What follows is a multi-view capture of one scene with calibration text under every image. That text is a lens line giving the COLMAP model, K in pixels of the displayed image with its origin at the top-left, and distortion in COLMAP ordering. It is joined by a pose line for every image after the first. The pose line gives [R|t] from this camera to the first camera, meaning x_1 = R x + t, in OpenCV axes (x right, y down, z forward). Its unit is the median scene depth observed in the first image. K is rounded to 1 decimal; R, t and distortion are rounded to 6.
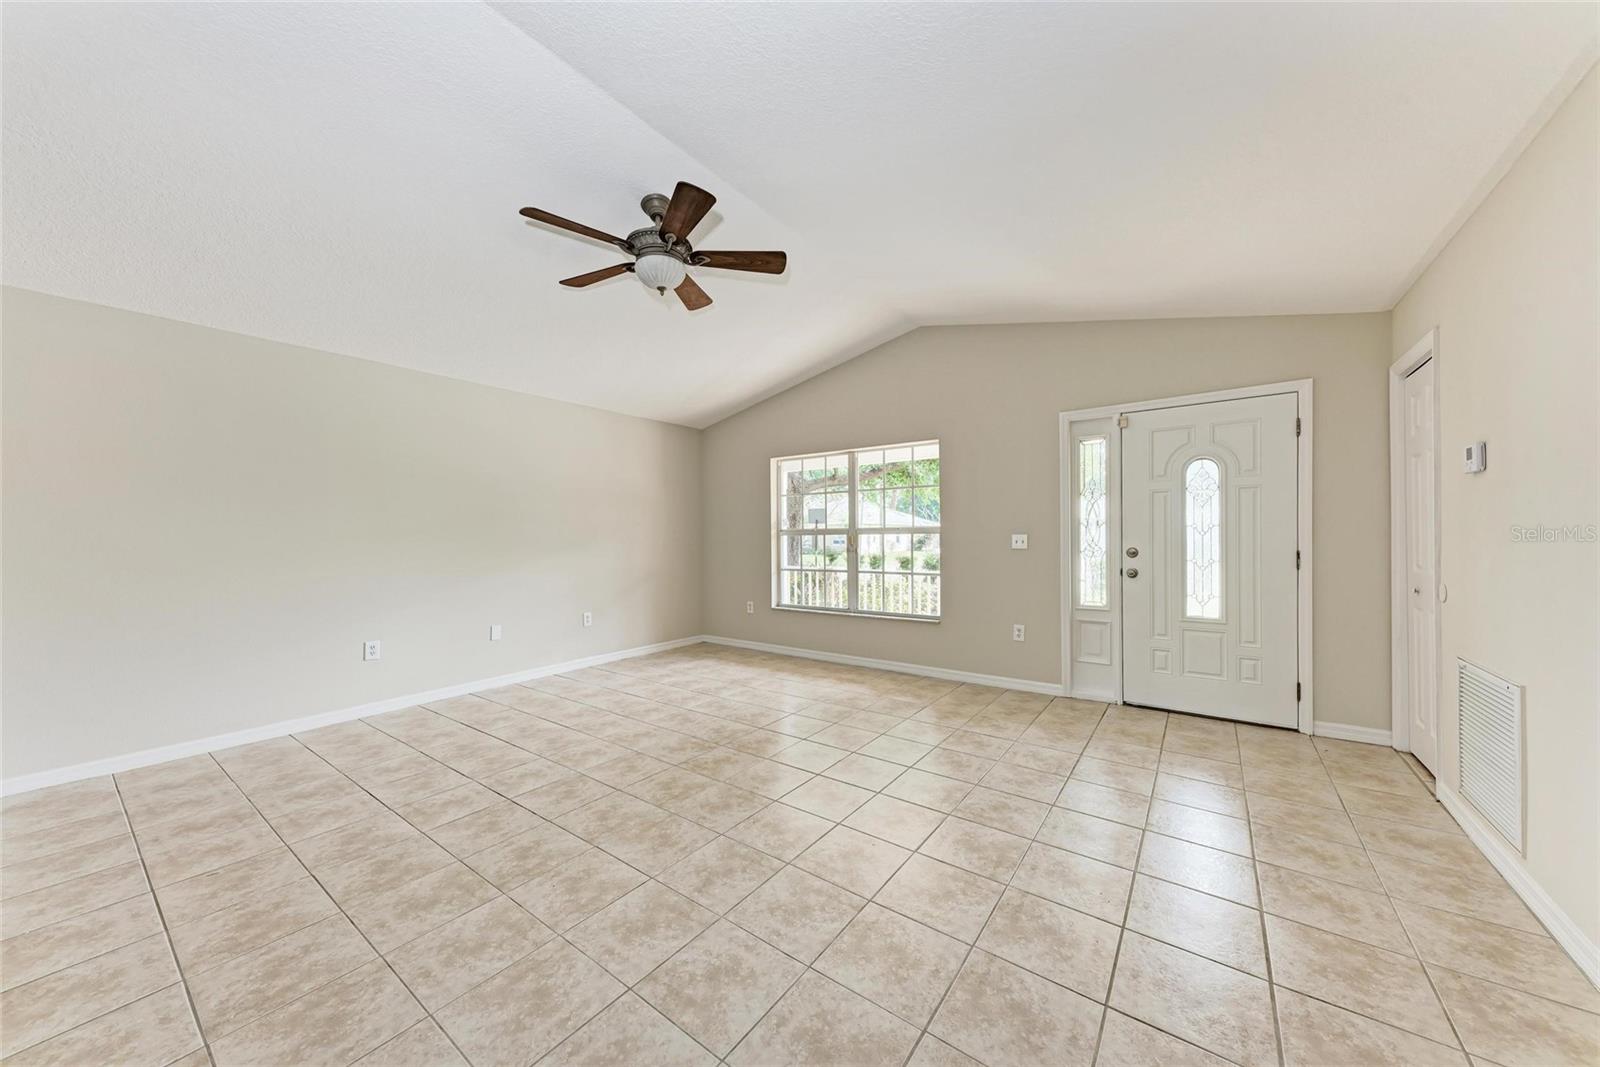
lens RADIAL K [[551.0, 0, 803.9], [0, 551.0, 537.2], [0, 0, 1]] dist [0.010241, -0.000042]
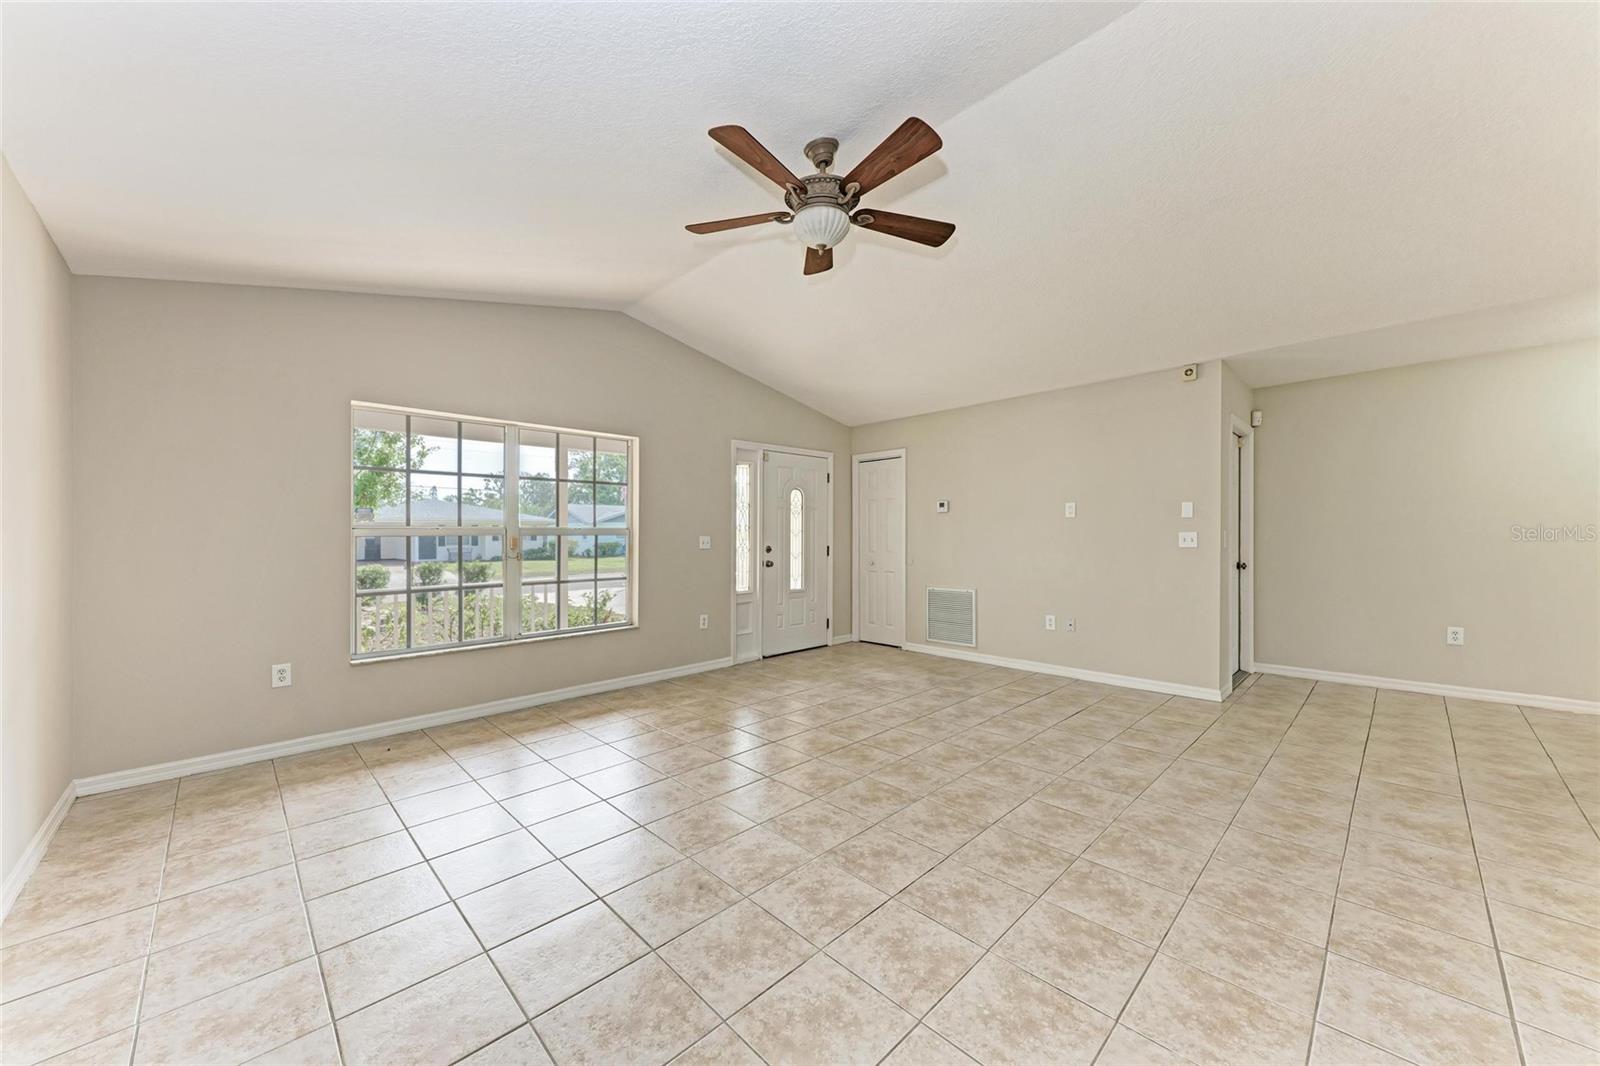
lens RADIAL K [[588.3, 0, 806.0], [0, 588.3, 538.4], [0, 0, 1]] dist [0.017701, 0.000034]
pose [[0.155744, 0.003337, 0.987792, -1.024896], [0.006585, 0.999969, -0.004417, 0.008482], [-0.987775, 0.007192, 0.155718, 0.773236]]
